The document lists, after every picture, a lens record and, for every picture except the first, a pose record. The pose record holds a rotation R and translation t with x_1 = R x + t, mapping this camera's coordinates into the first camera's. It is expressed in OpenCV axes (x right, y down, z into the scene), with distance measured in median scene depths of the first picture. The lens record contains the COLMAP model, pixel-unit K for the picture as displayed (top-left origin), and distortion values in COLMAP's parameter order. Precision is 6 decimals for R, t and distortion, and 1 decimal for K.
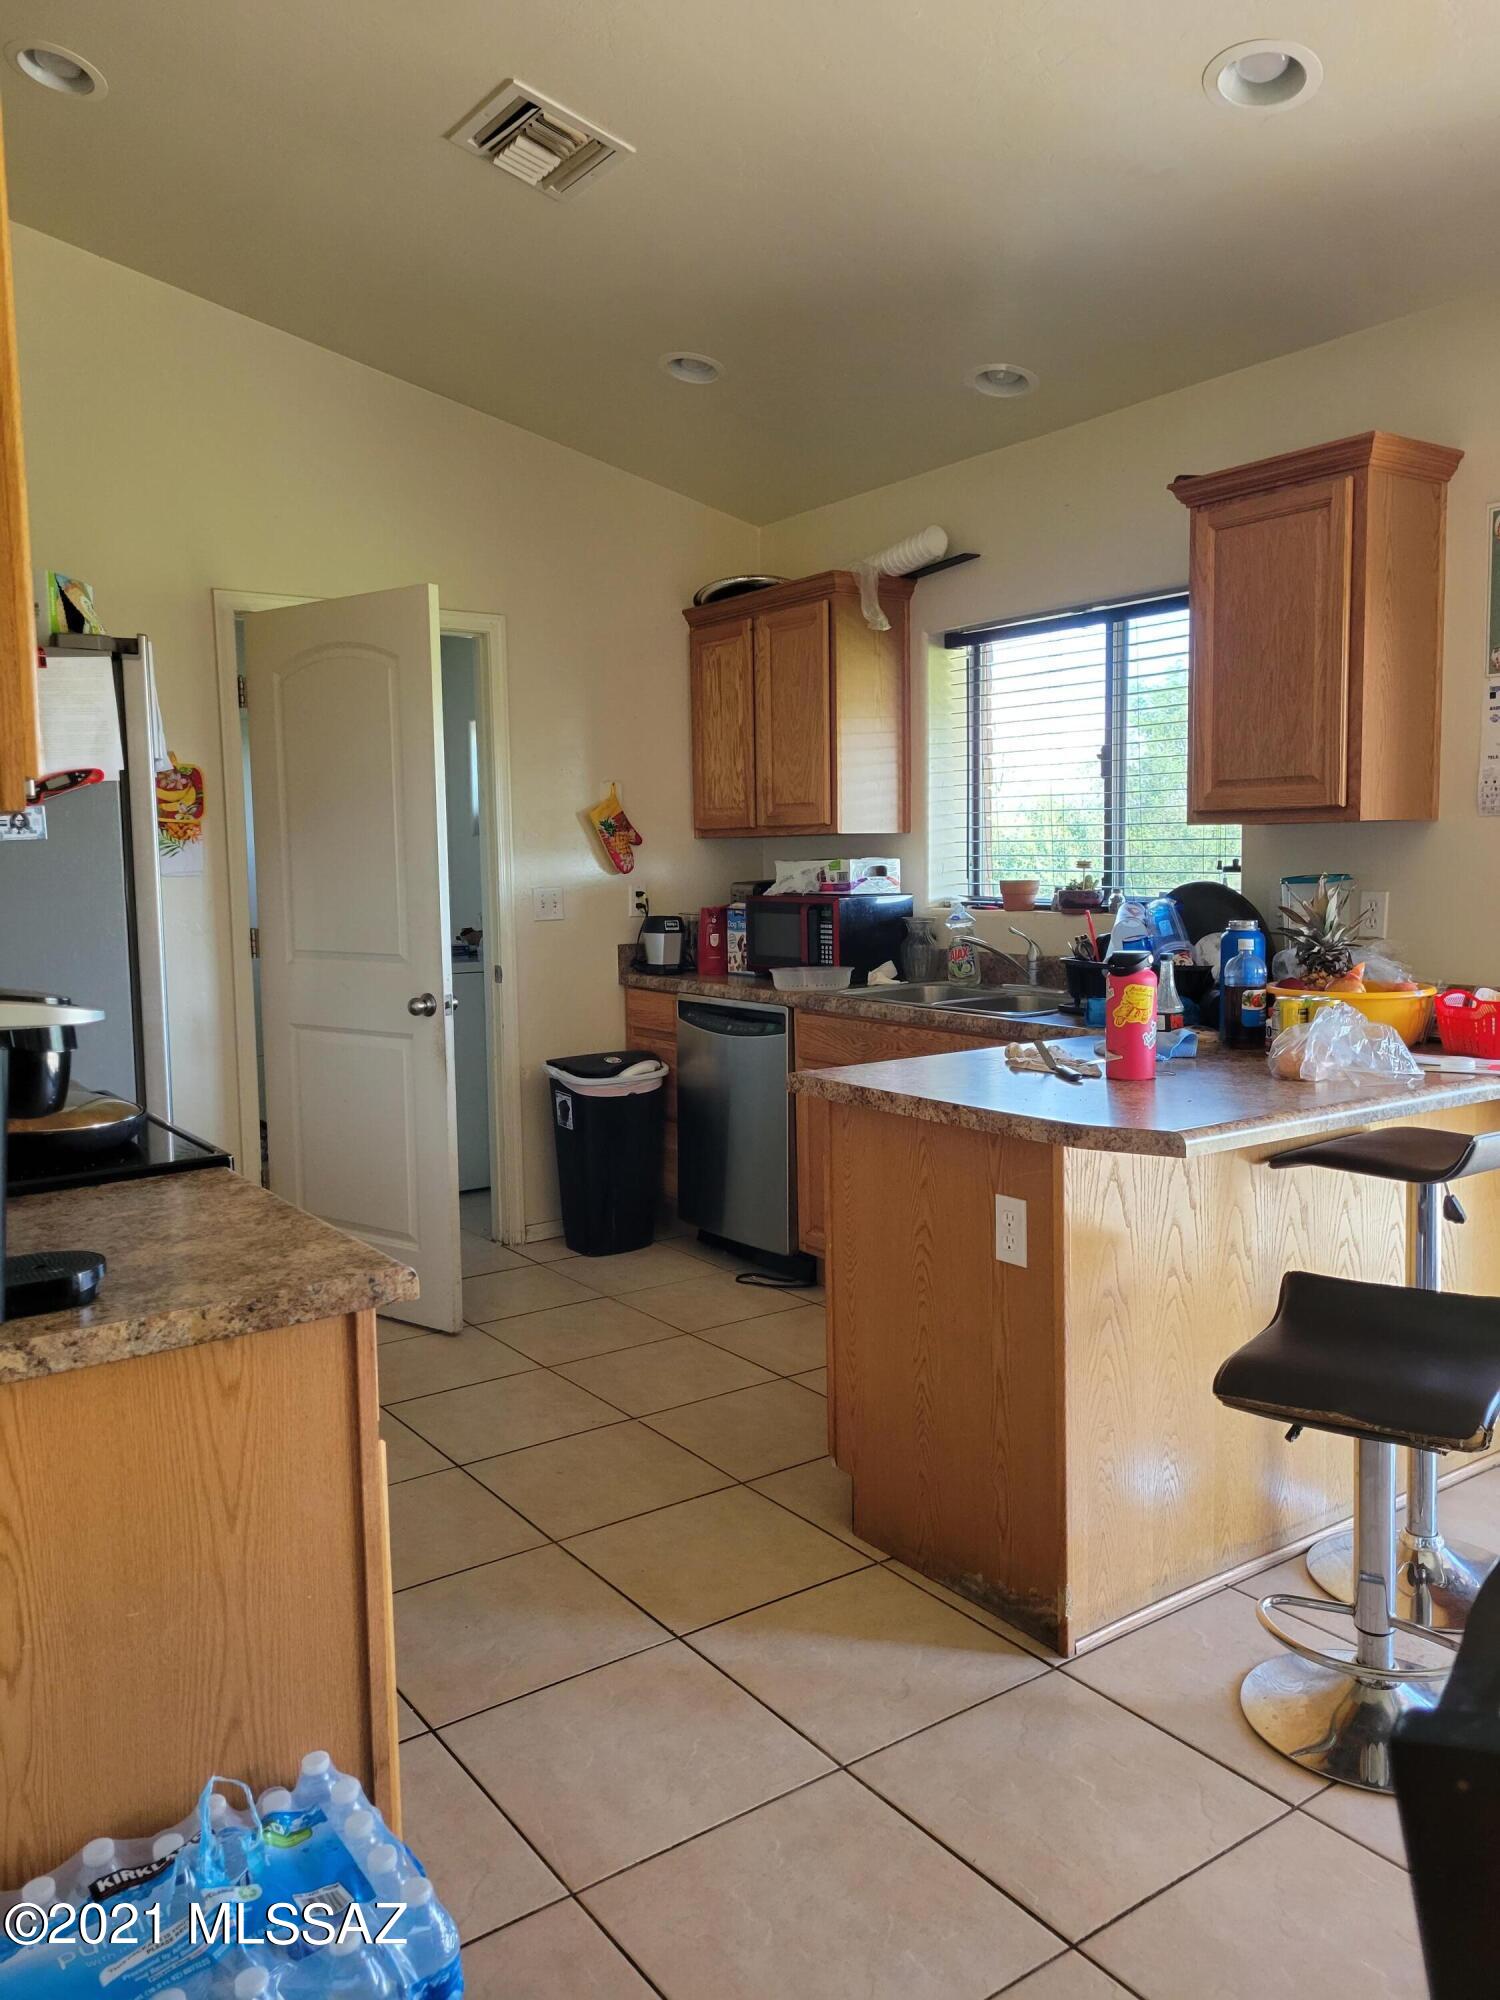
lens RADIAL K [[1519.7, 0, 750.6], [0, 1519.7, 999.7], [0, 0, 1]] dist [0.061257, -0.038586]
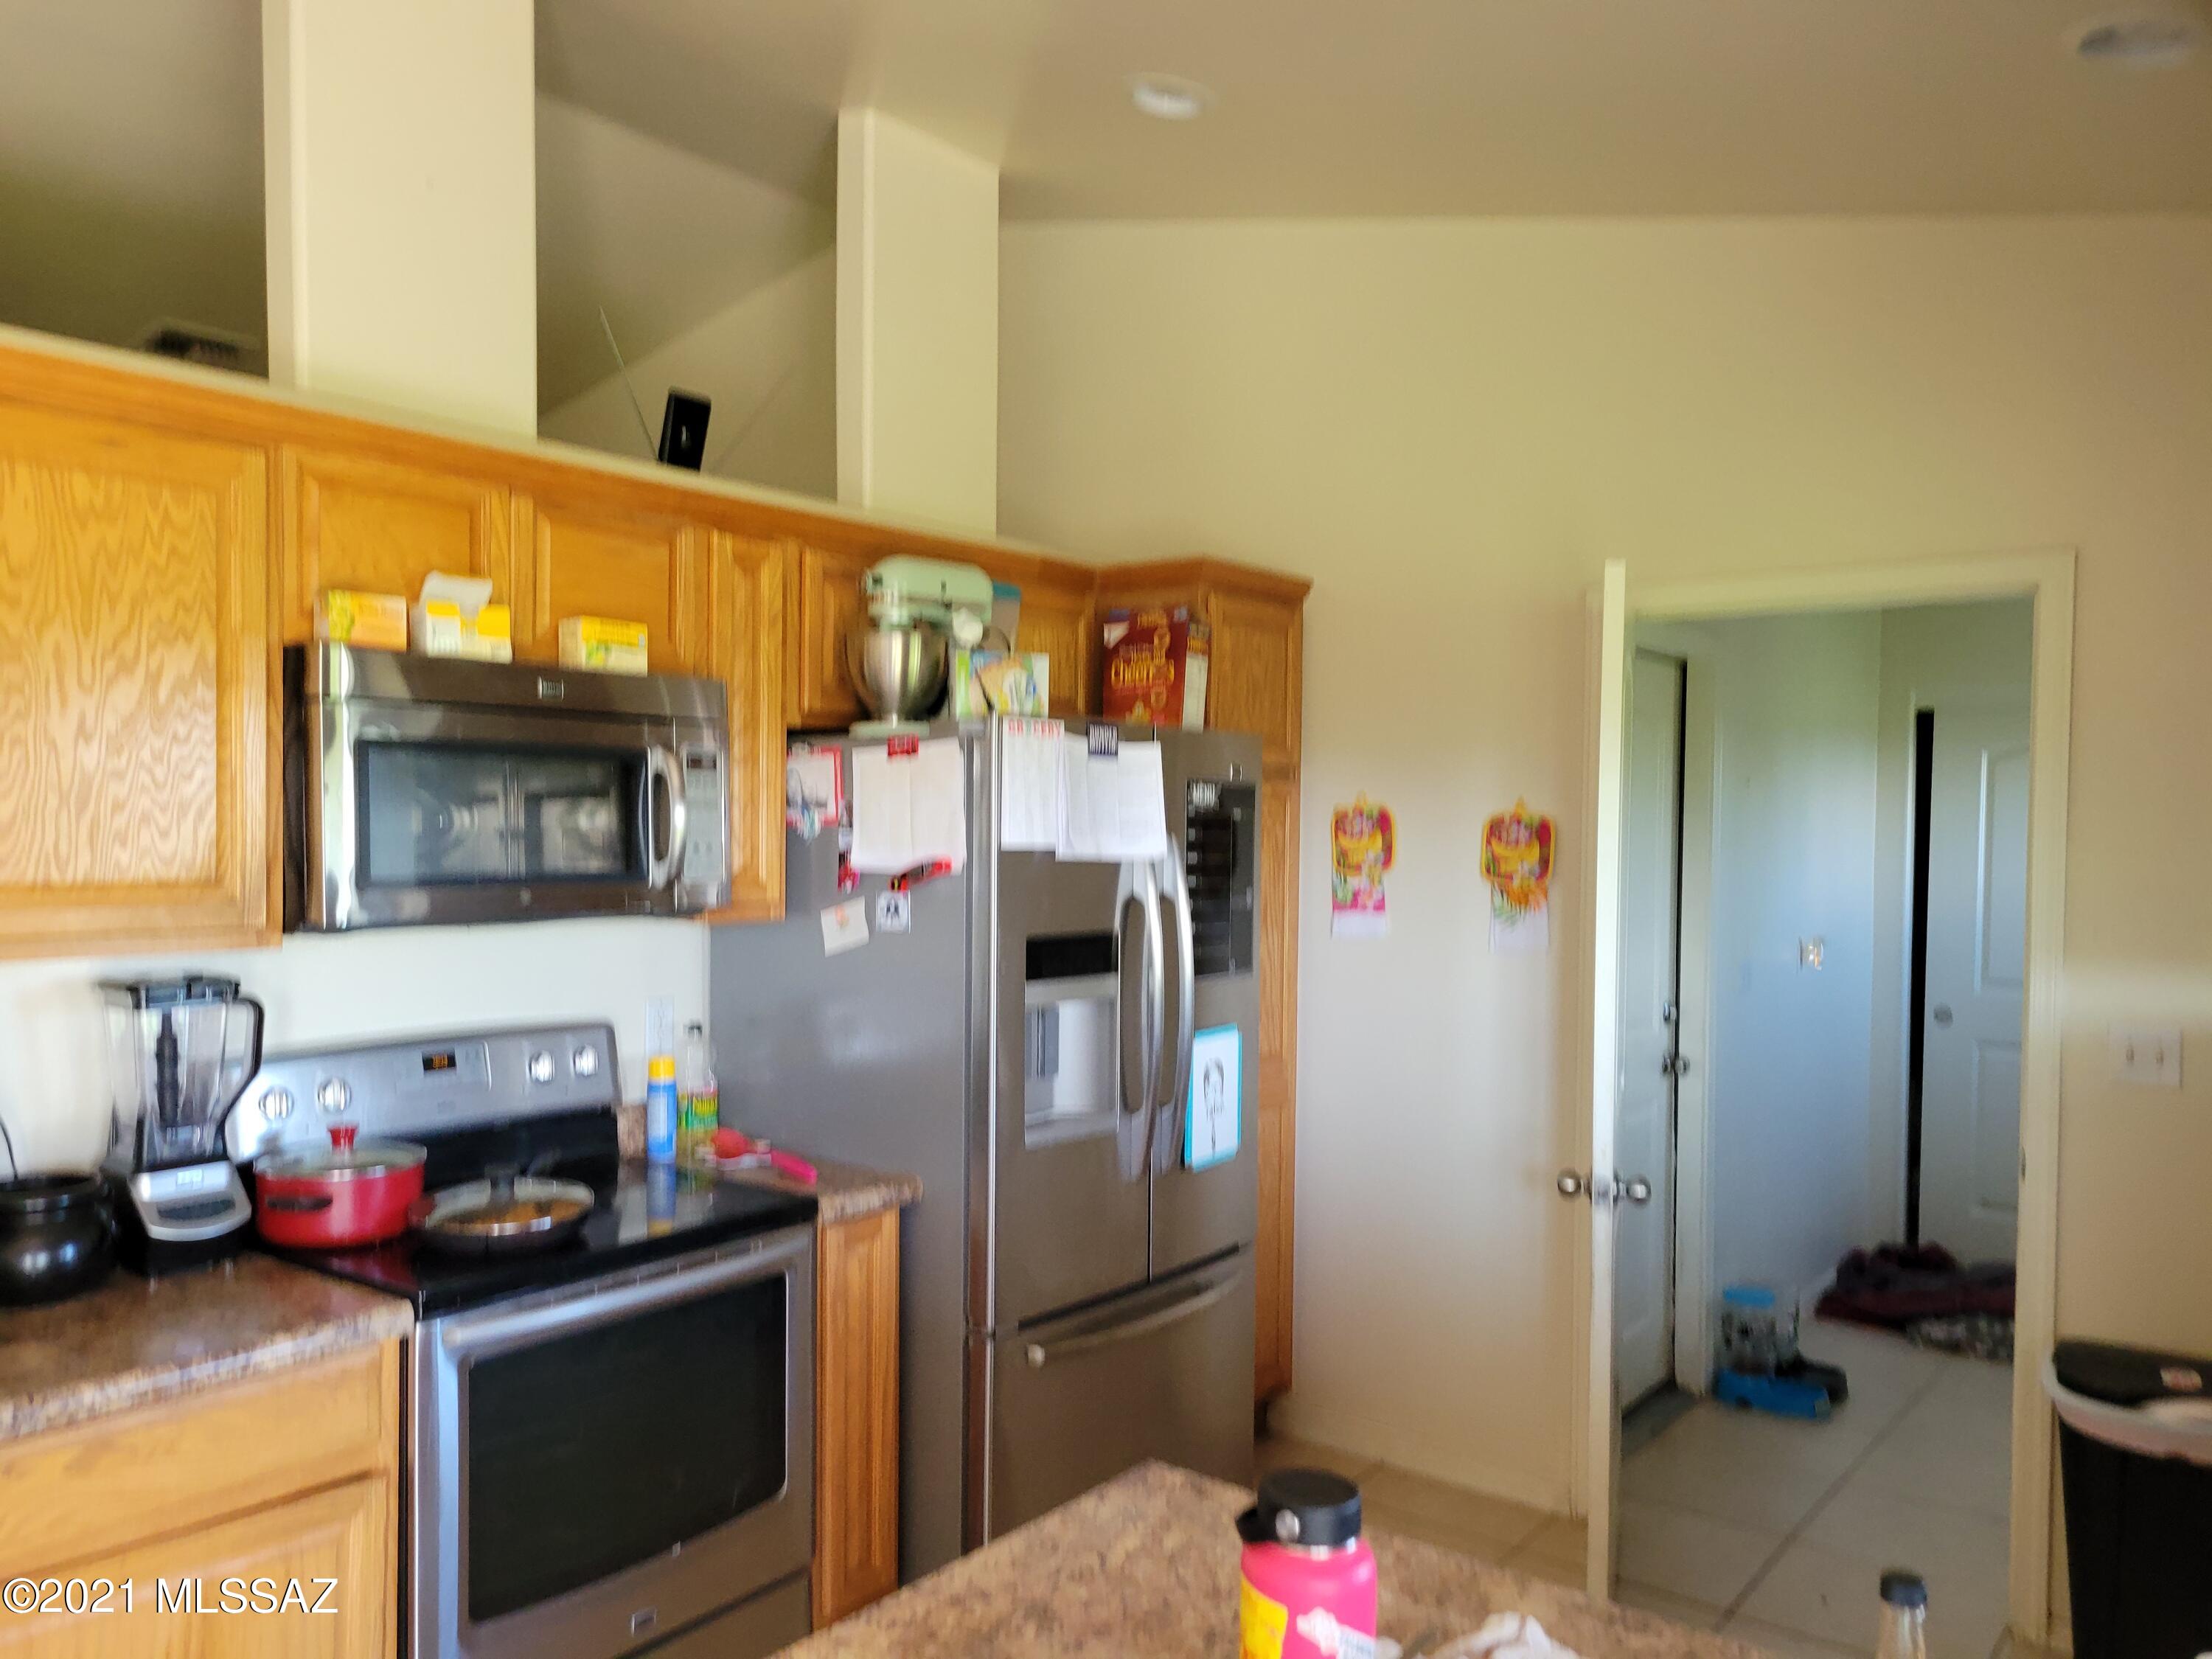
lens RADIAL K [[1680.8, 0, 1100.9], [0, 1680.8, 835.0], [0, 0, 1]] dist [0.061257, -0.038586]
pose [[0.306138, 0.035478, -0.951326, 0.553732], [-0.108248, 0.994121, 0.002239, -0.175423], [0.945813, 0.102294, 0.308179, 0.767706]]
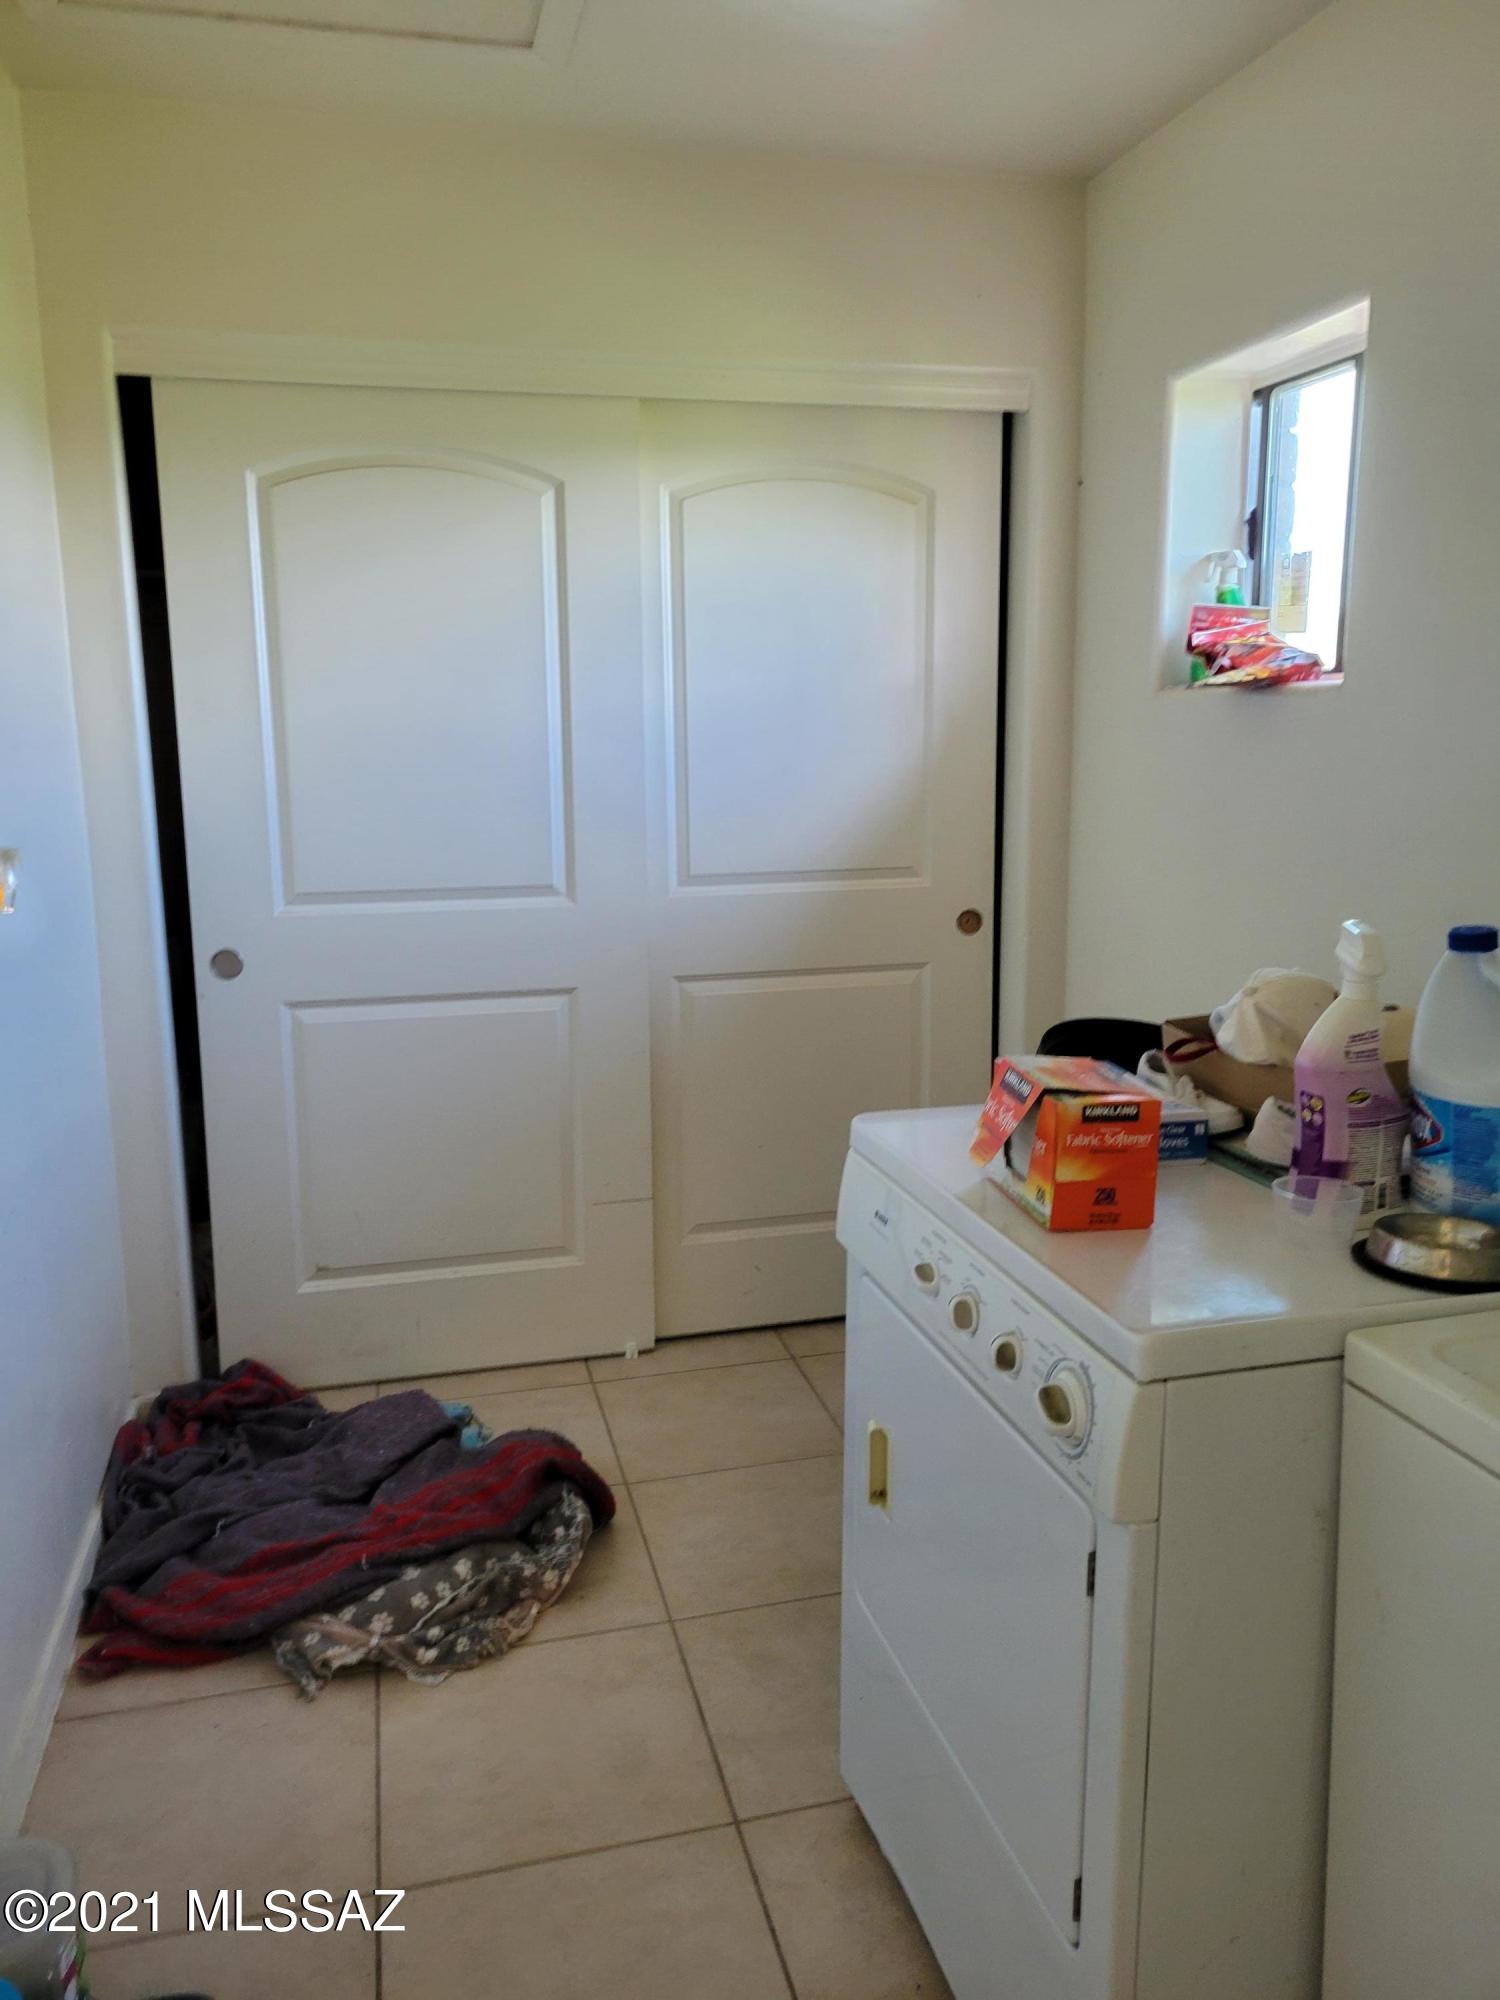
lens RADIAL K [[1519.7, 0, 749.5], [0, 1519.7, 999.2], [0, 0, 1]] dist [0.061257, -0.038586]
pose [[0.931369, 0.074041, -0.356468, 0.060340], [-0.043353, 0.994691, 0.093331, -0.162534], [0.361486, -0.071472, 0.929634, 1.180799]]
